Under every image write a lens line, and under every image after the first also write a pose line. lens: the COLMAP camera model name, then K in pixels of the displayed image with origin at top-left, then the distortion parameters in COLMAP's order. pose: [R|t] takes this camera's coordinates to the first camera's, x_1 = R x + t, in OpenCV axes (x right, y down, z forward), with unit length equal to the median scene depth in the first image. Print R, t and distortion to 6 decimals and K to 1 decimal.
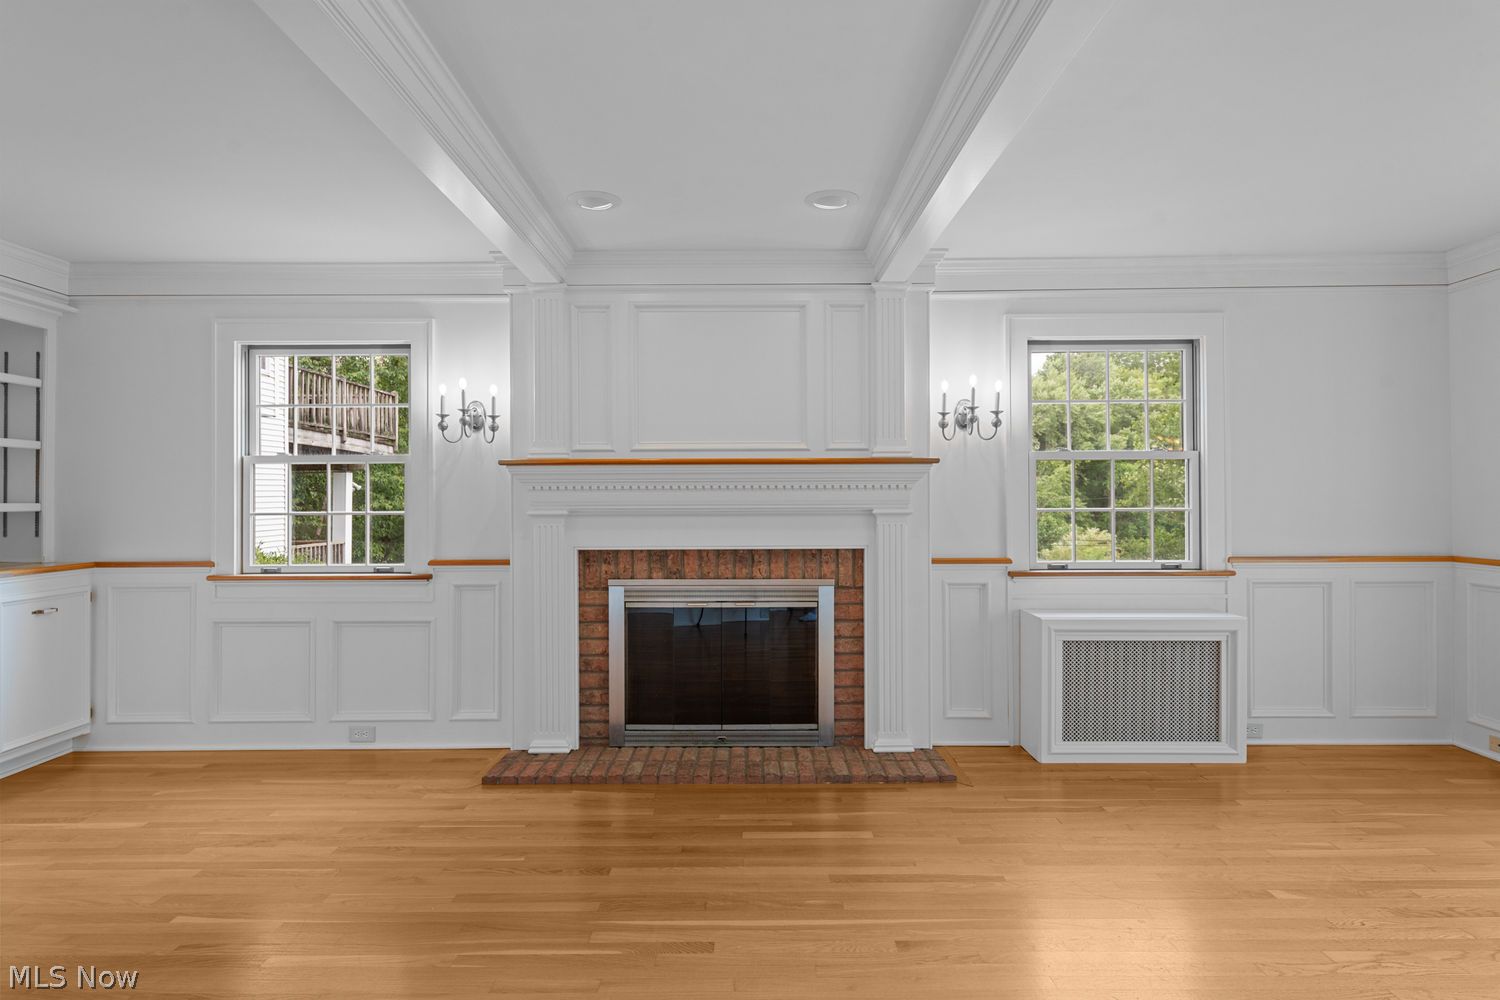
lens RADIAL K [[817.0, 0, 747.4], [0, 817.0, 492.5], [0, 0, 1]] dist [0.002405, 0.000145]
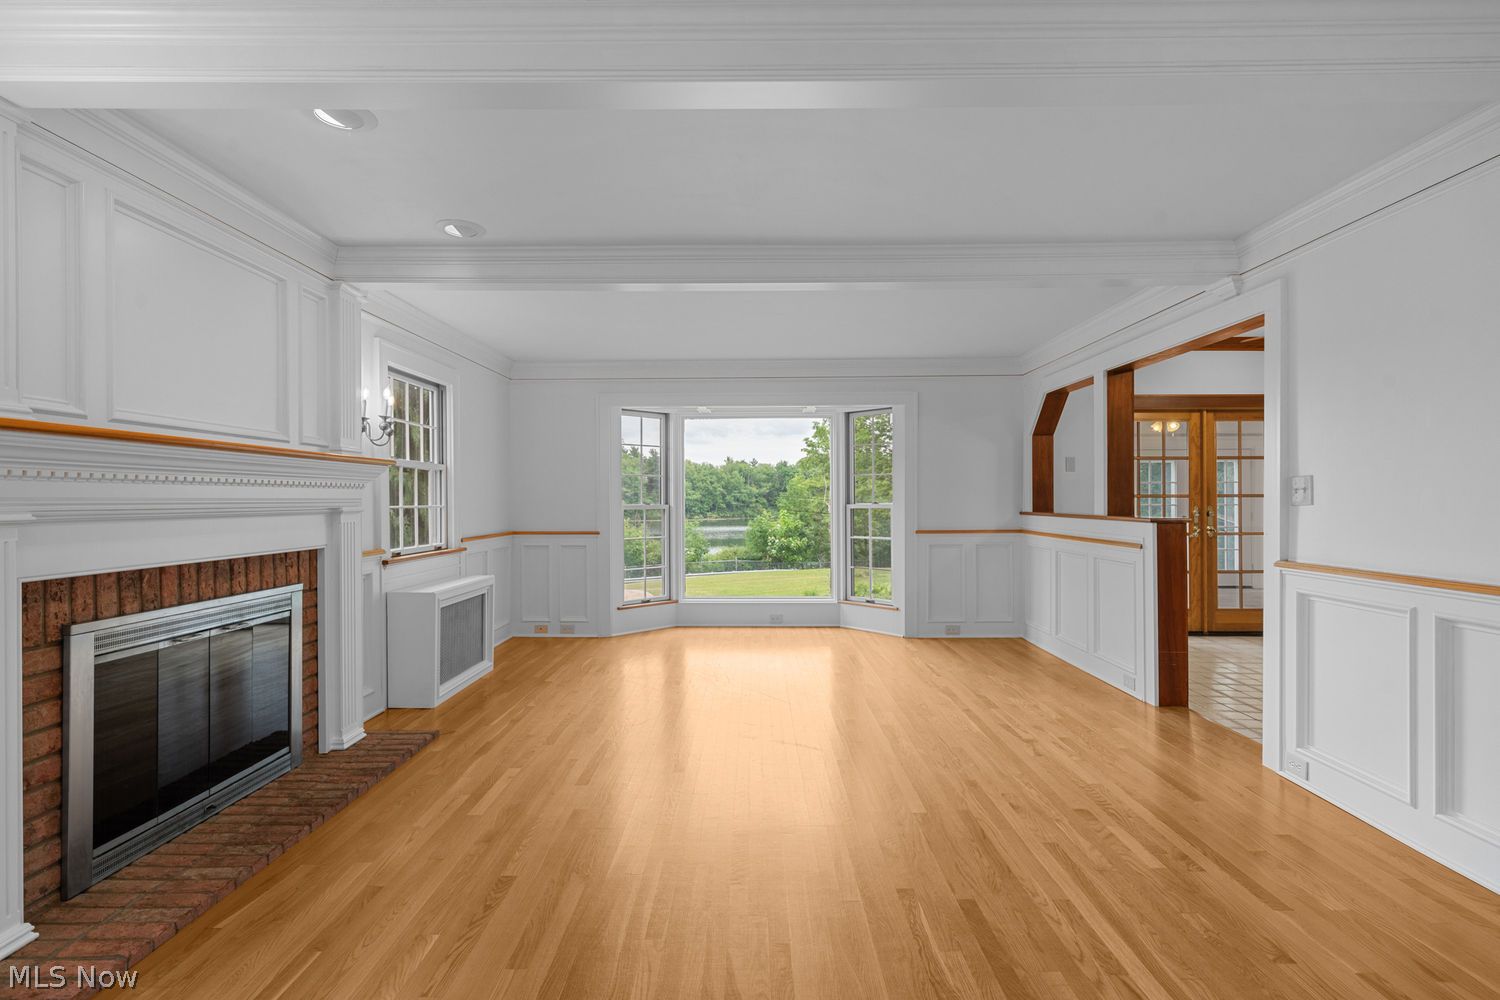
lens RADIAL K [[710.3, 0, 750.0], [0, 710.3, 500.0], [0, 0, 1]] dist [0.001965, 0.000208]
pose [[0.008245, 0.002238, 0.999964, -0.697983], [-0.000221, 0.999997, -0.002236, 0.013315], [-0.999966, -0.000203, 0.008245, 0.486264]]
